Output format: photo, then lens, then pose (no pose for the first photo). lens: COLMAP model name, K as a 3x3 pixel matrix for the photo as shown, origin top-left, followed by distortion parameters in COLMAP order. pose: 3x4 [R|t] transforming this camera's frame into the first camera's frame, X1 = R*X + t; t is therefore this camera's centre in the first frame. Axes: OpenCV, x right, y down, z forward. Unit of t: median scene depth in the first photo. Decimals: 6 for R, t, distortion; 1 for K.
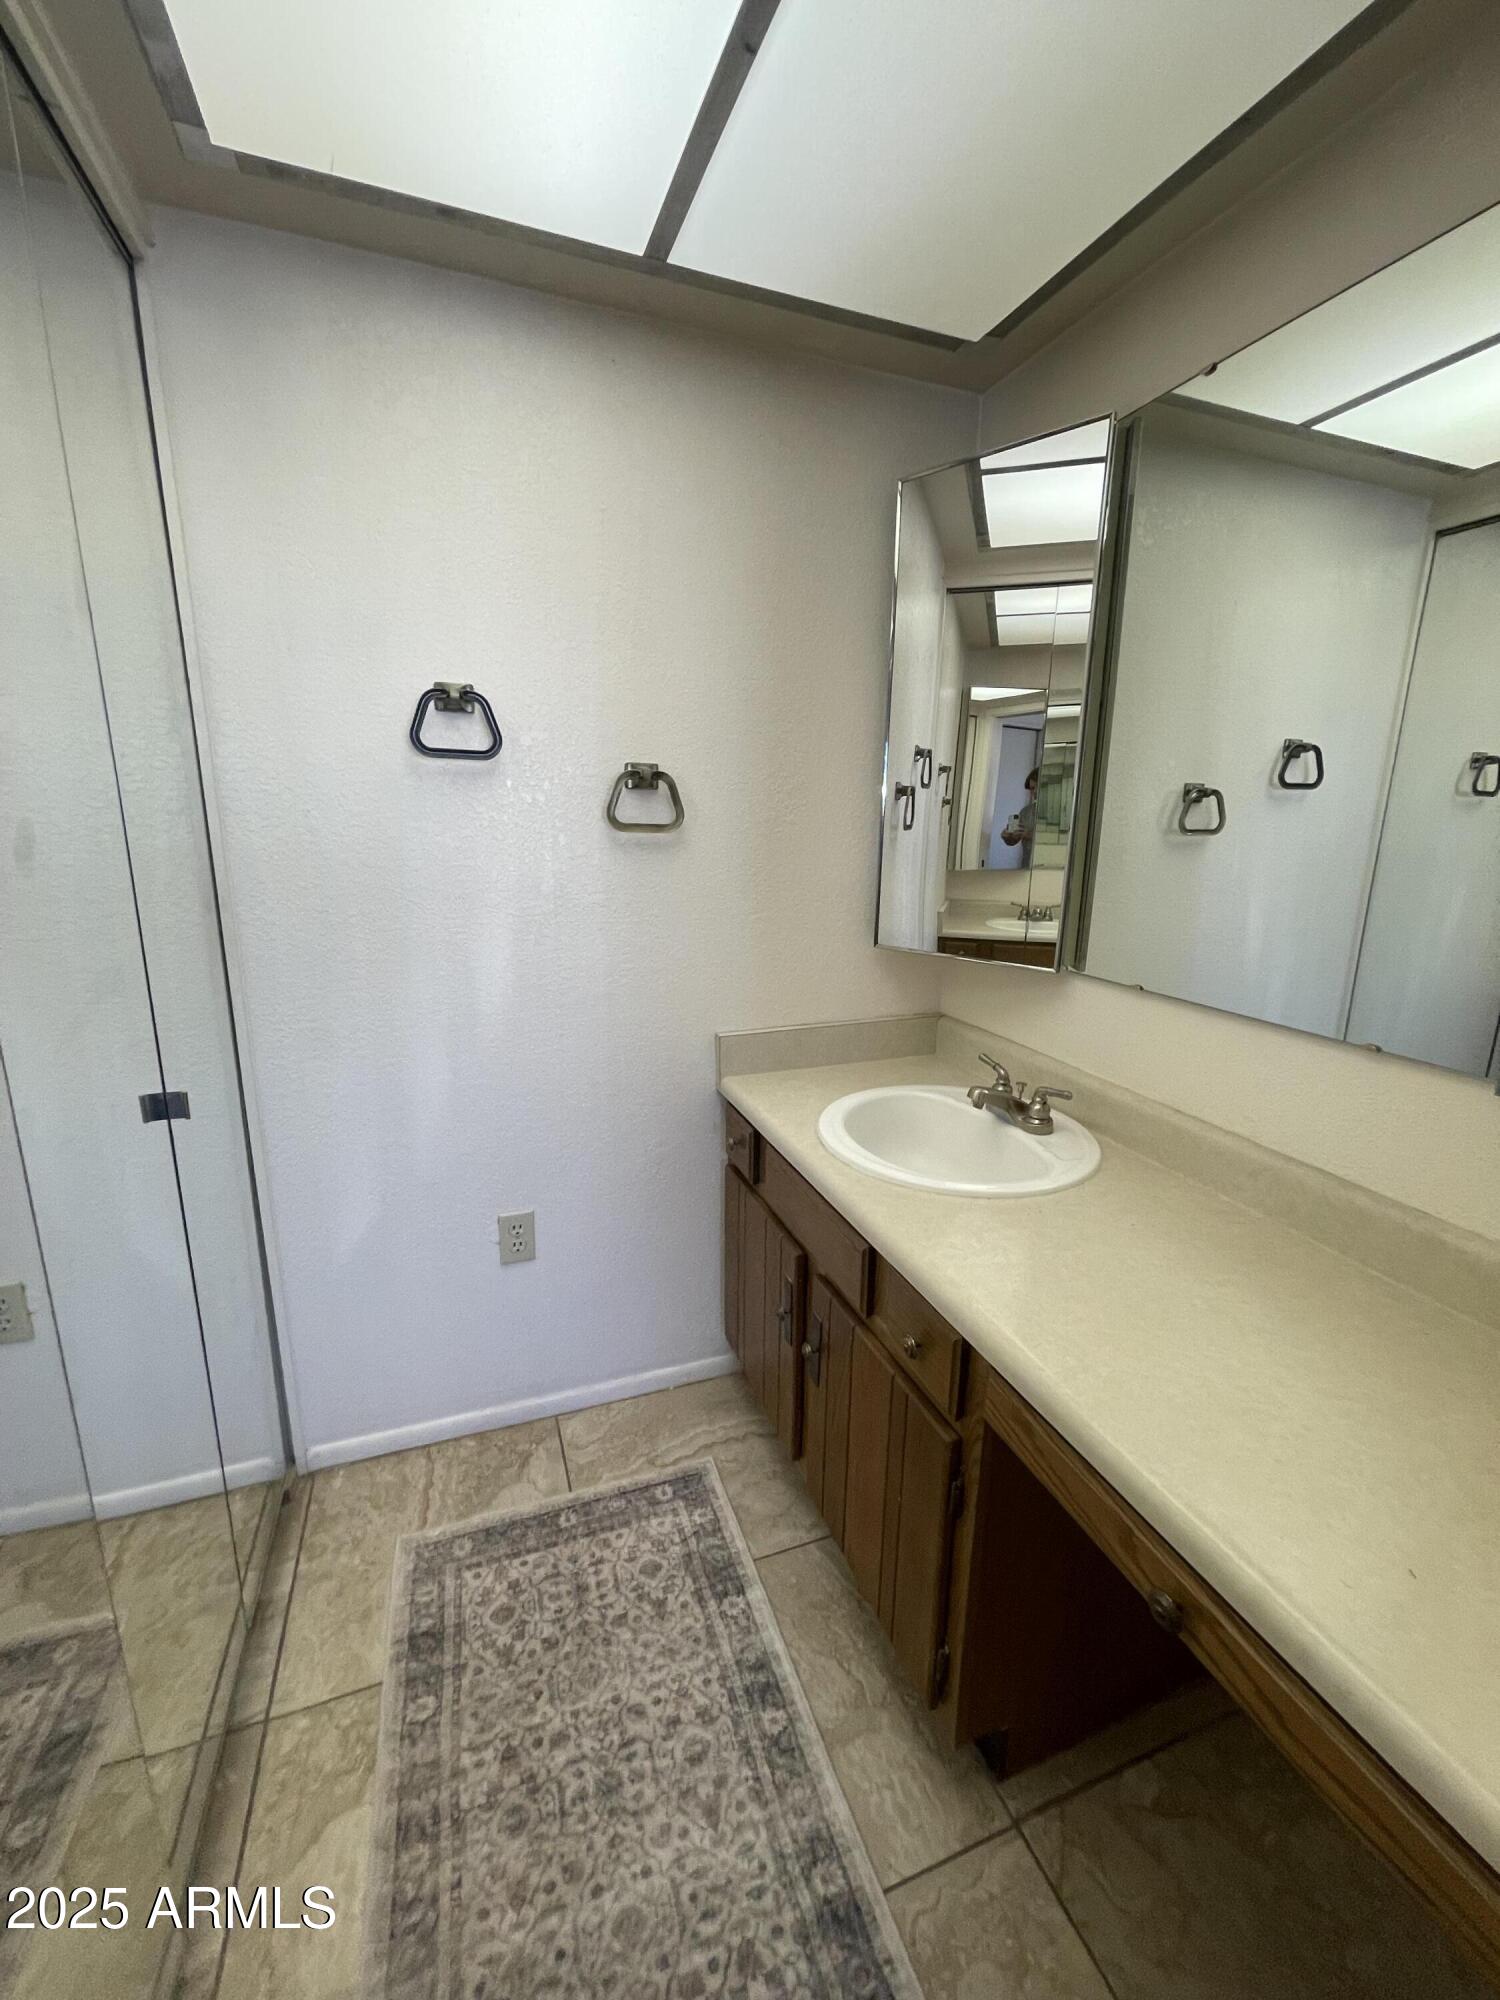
lens RADIAL K [[806.1, 0, 748.0], [0, 806.1, 998.8], [0, 0, 1]] dist [0.001640, 0.000265]
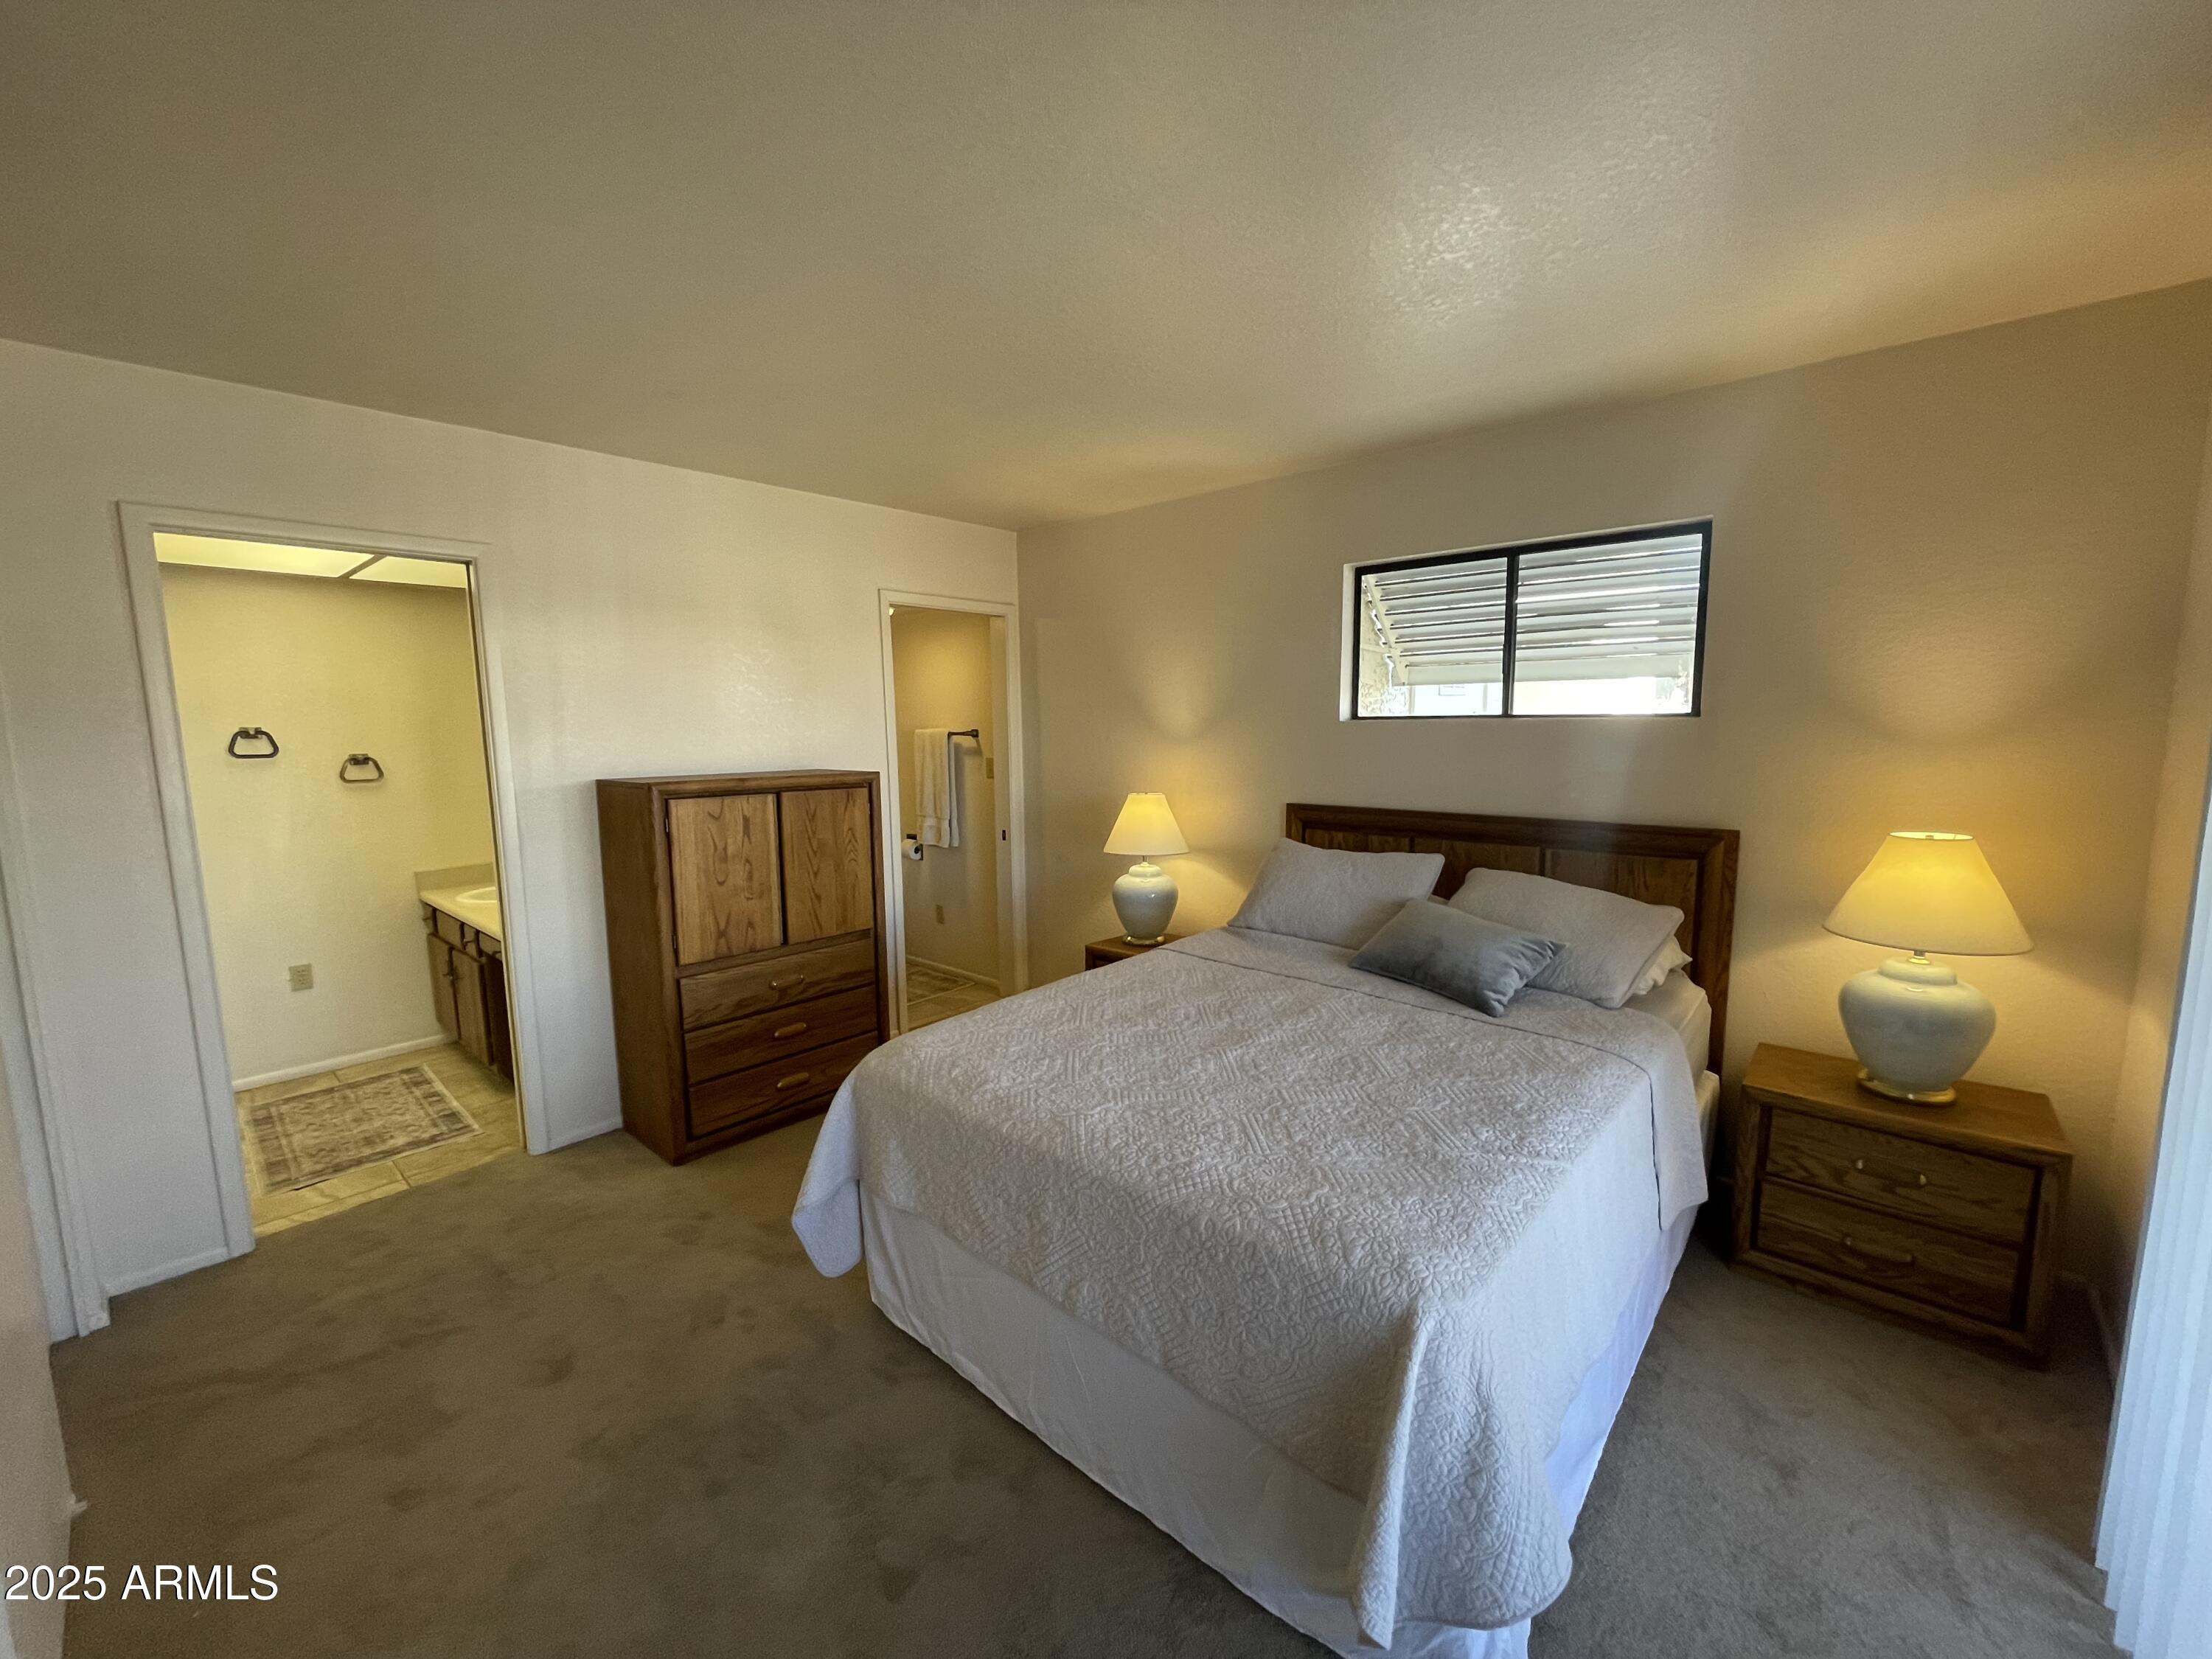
lens RADIAL K [[891.5, 0, 1113.2], [0, 891.5, 828.5], [0, 0, 1]] dist [0.001640, 0.000265]
pose [[0.881960, -0.085832, 0.463442, 0.583209], [0.133894, 0.988395, -0.071752, 0.399431], [-0.451905, 0.125335, 0.883217, -2.249101]]
